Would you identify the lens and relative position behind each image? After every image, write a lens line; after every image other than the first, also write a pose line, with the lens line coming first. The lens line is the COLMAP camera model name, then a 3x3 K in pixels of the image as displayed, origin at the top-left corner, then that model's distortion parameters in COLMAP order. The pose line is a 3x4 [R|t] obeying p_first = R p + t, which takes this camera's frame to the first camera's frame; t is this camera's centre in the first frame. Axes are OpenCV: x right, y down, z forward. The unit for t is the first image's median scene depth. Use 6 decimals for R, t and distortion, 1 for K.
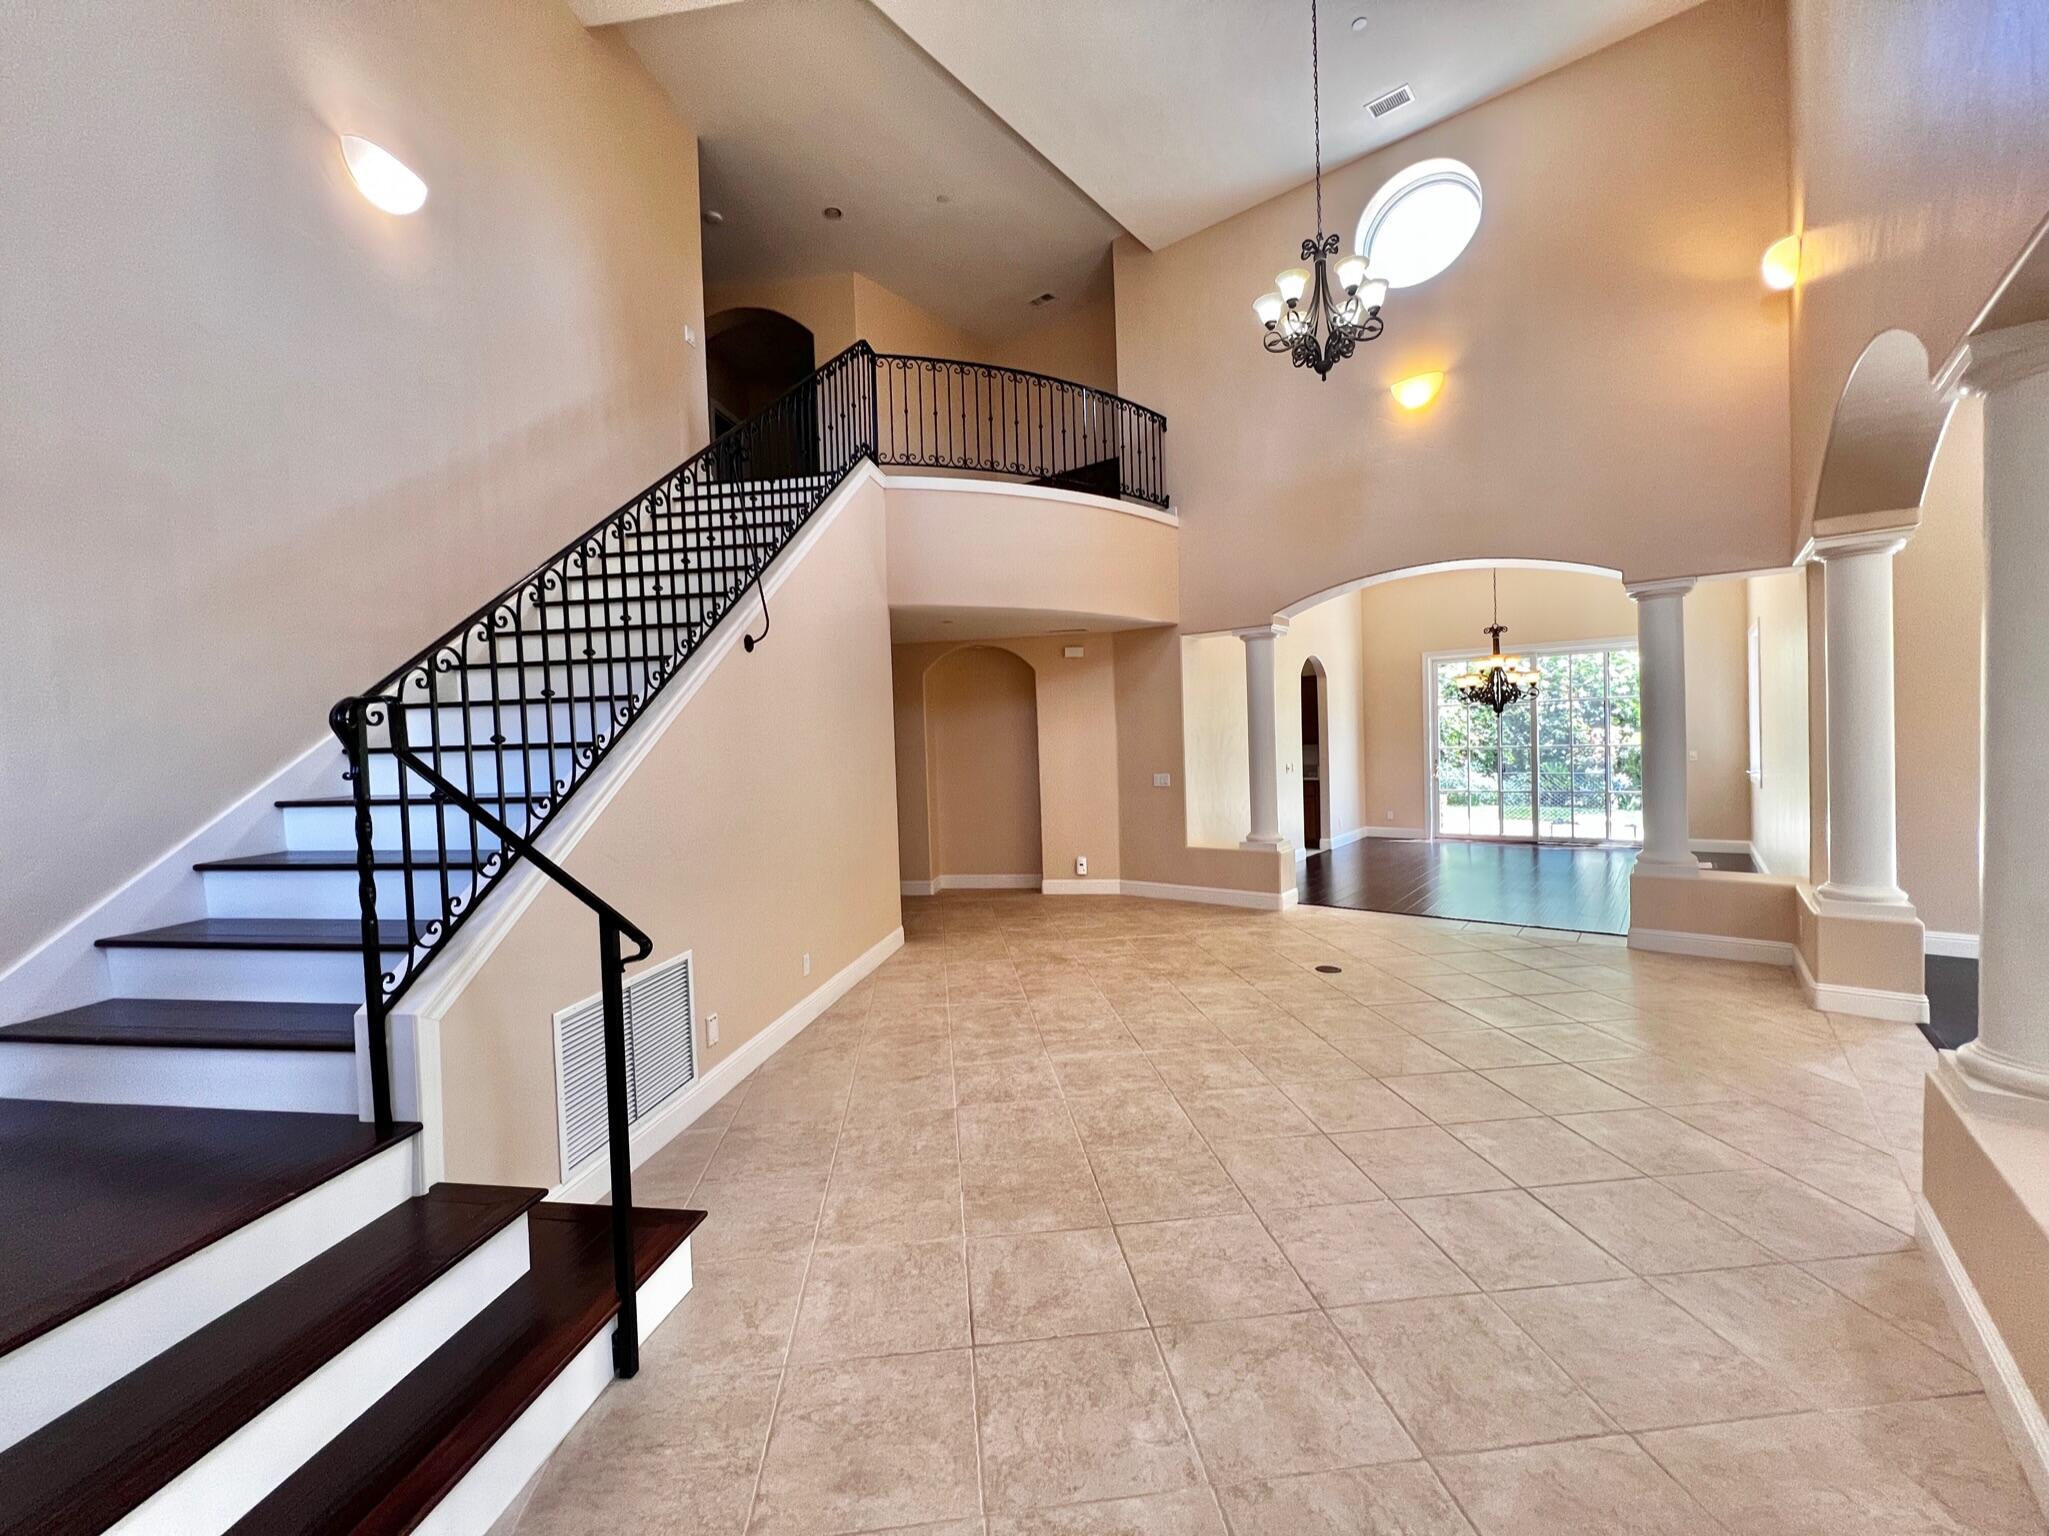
lens RADIAL K [[827.5, 0, 1019.7], [0, 827.5, 763.3], [0, 0, 1]] dist [-0.005240, 0.002017]
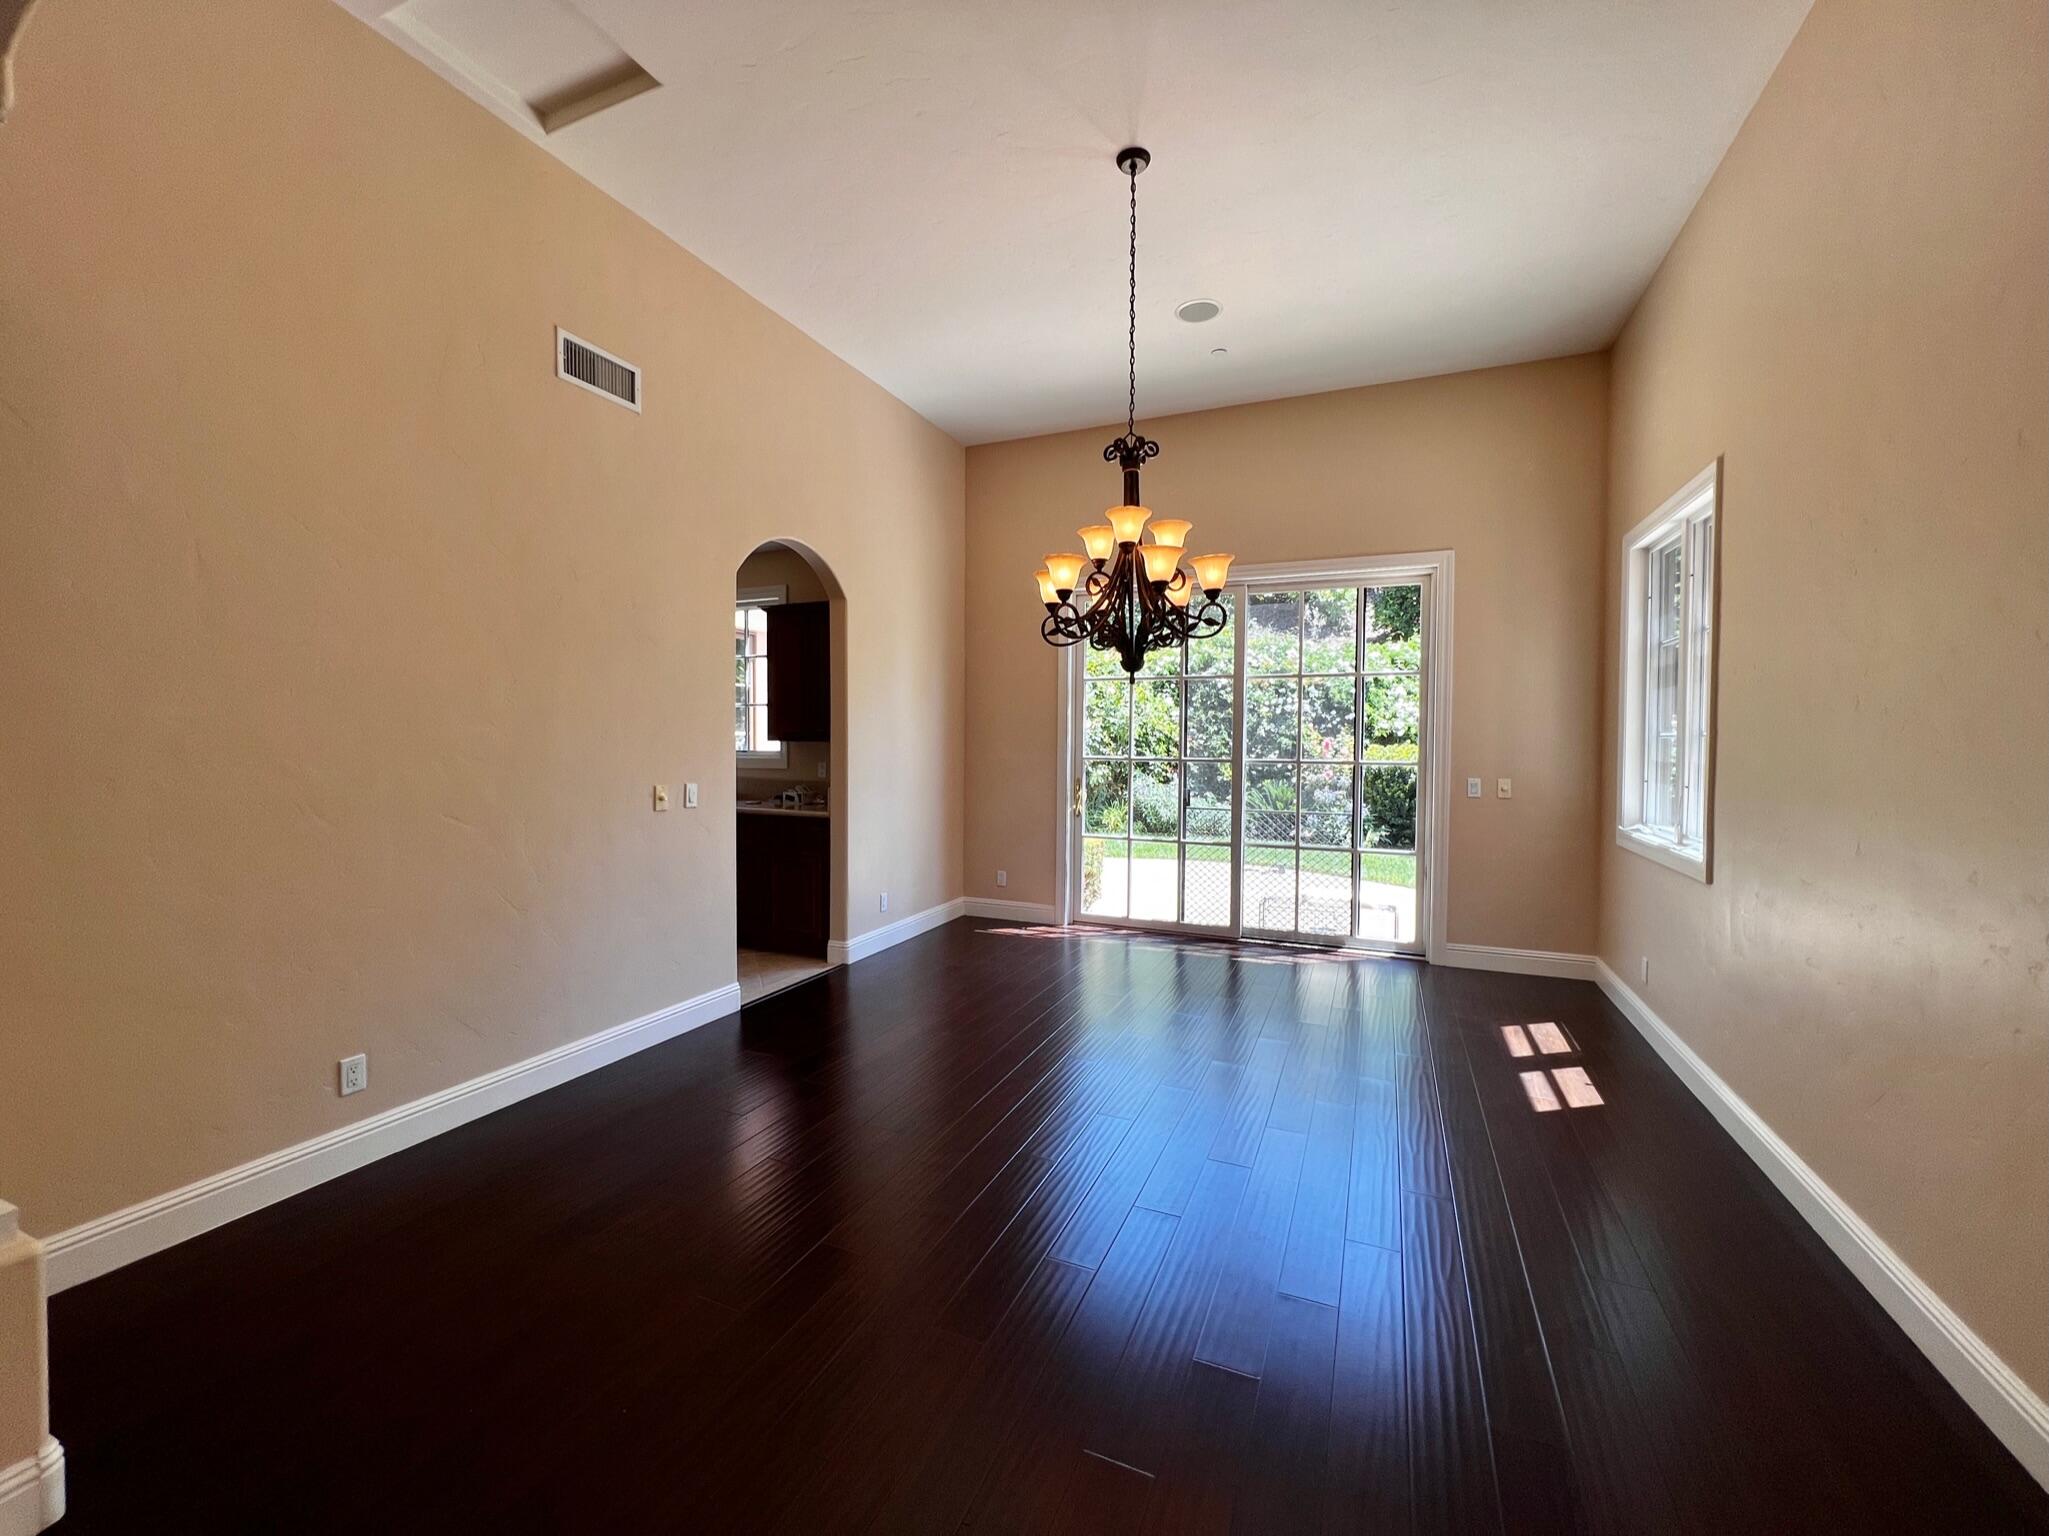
lens RADIAL K [[827.5, 0, 1024.2], [0, 827.5, 768.2], [0, 0, 1]] dist [-0.005240, 0.002017]
pose [[0.963725, 0.027548, 0.265471, 0.791422], [-0.029538, 0.999558, 0.003505, -0.028335], [-0.265257, -0.011219, 0.964112, 1.184686]]
